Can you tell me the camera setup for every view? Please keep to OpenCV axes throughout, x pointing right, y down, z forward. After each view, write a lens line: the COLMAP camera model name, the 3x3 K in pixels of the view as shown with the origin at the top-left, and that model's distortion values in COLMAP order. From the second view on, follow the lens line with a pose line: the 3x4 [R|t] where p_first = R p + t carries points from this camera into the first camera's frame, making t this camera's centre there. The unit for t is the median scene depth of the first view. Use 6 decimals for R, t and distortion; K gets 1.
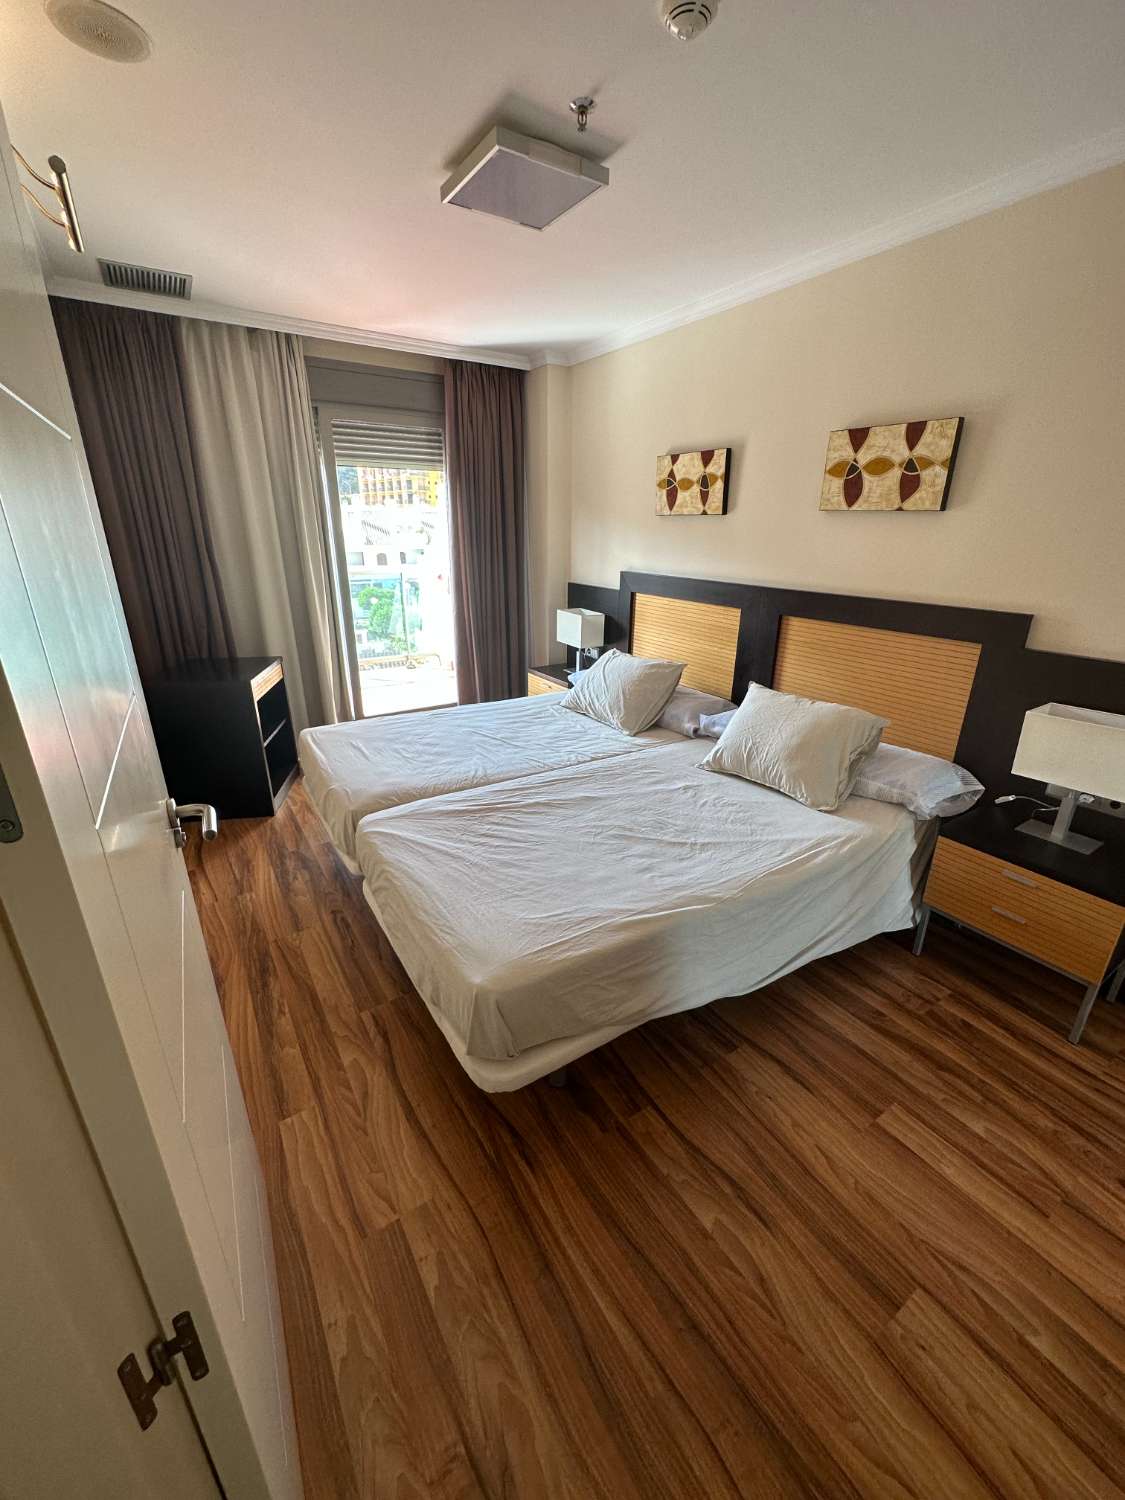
lens RADIAL K [[600.6, 0, 562.5], [0, 600.6, 748.3], [0, 0, 1]] dist [-0.000368, 0.000200]
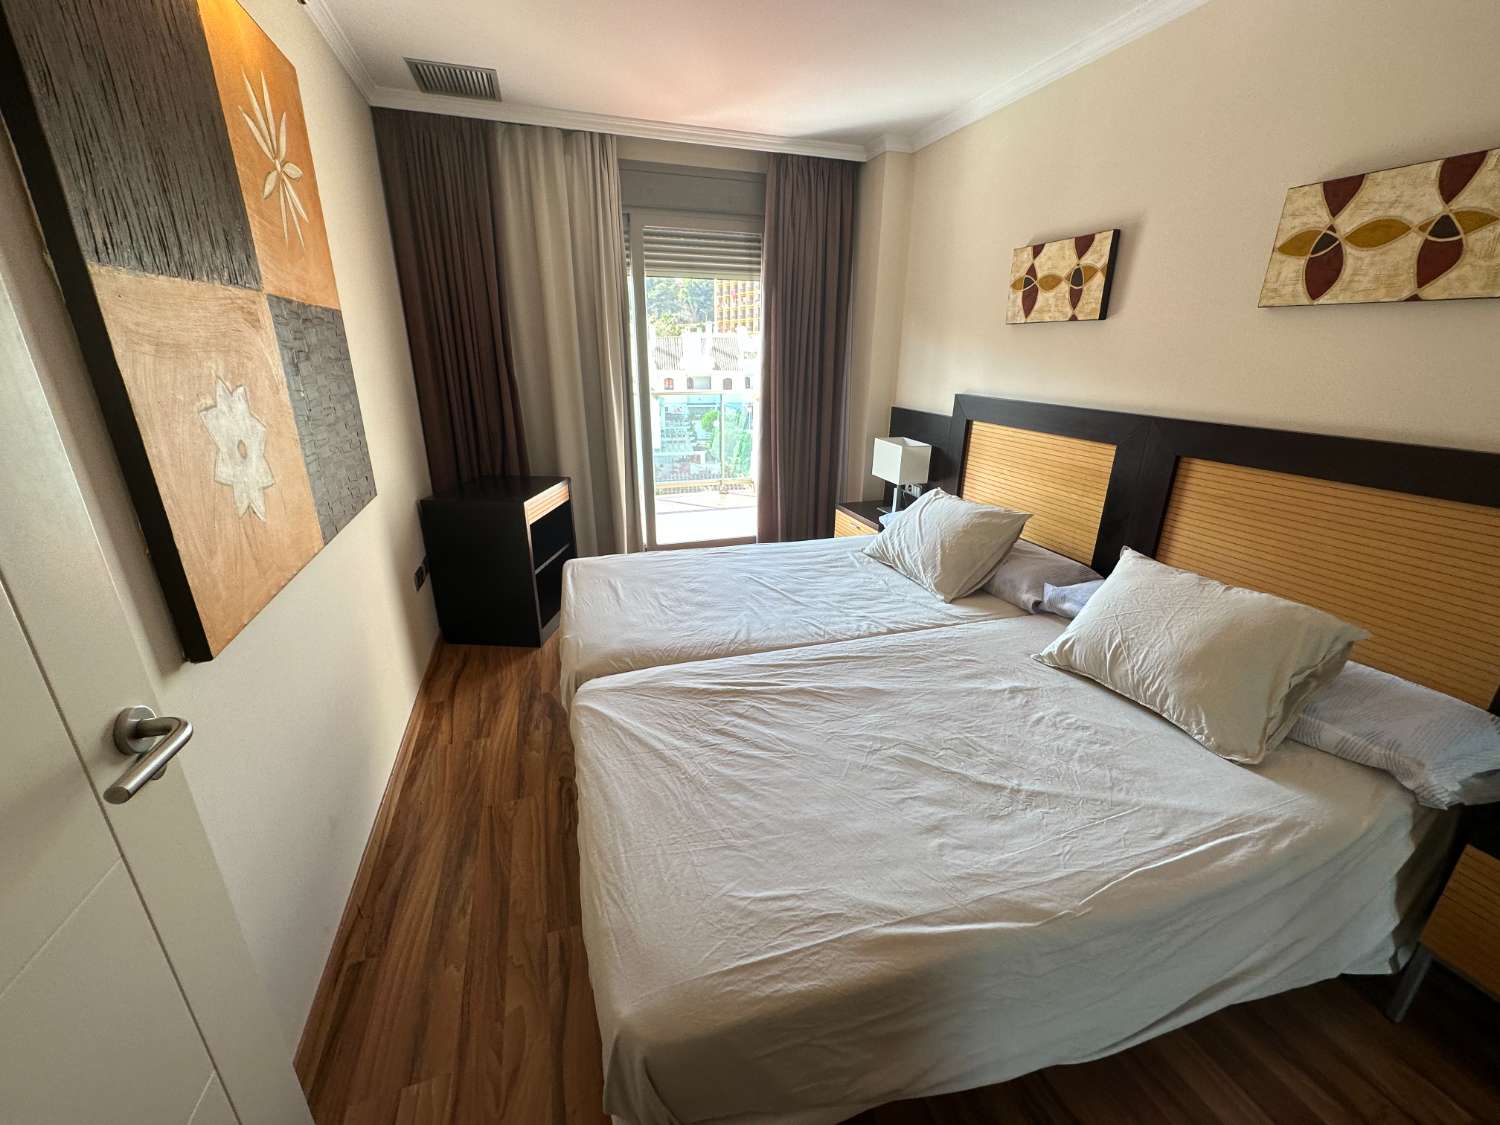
lens RADIAL K [[600.6, 0, 748.3], [0, 600.6, 563.0], [0, 0, 1]] dist [-0.000368, 0.000200]
pose [[0.968478, 0.083622, -0.234643, 0.048774], [-0.087792, 0.996112, -0.007360, -0.048324], [0.233115, 0.027728, 0.972054, 0.202559]]
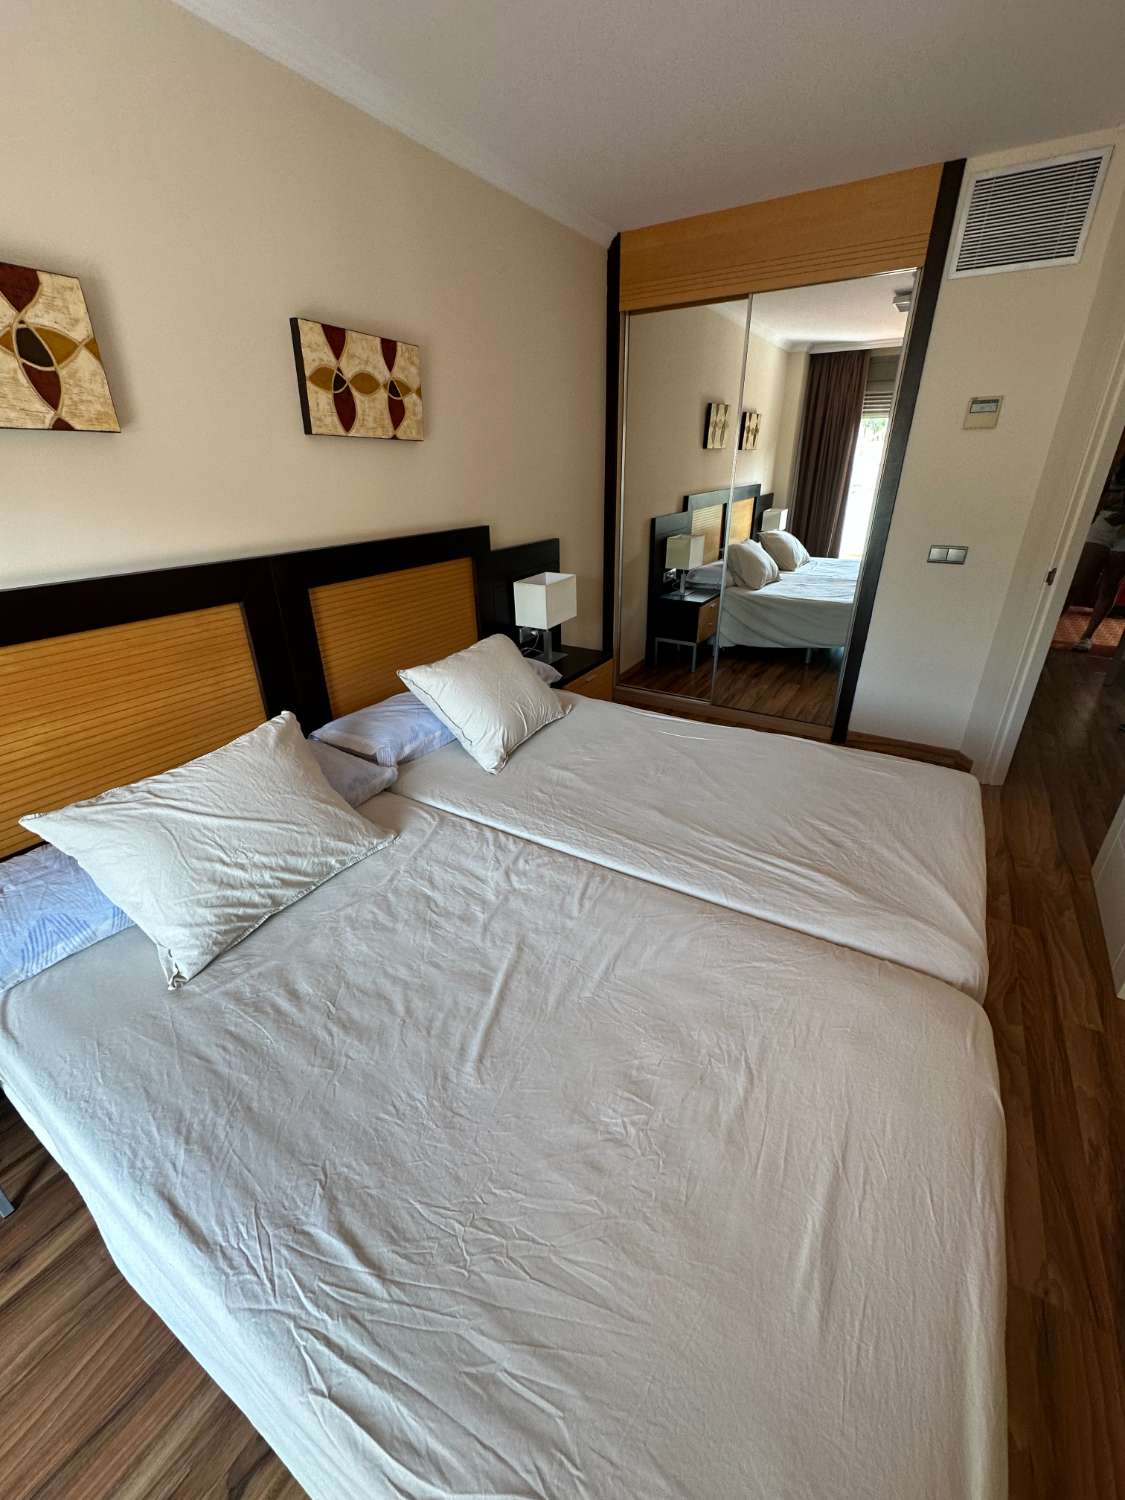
lens RADIAL K [[600.6, 0, 562.5], [0, 600.6, 748.3], [0, 0, 1]] dist [-0.000368, 0.000200]
pose [[-0.434064, -0.385577, 0.814198, -0.437315], [0.323140, 0.777000, 0.540233, -0.388064], [-0.840933, 0.497596, -0.212672, 1.069279]]
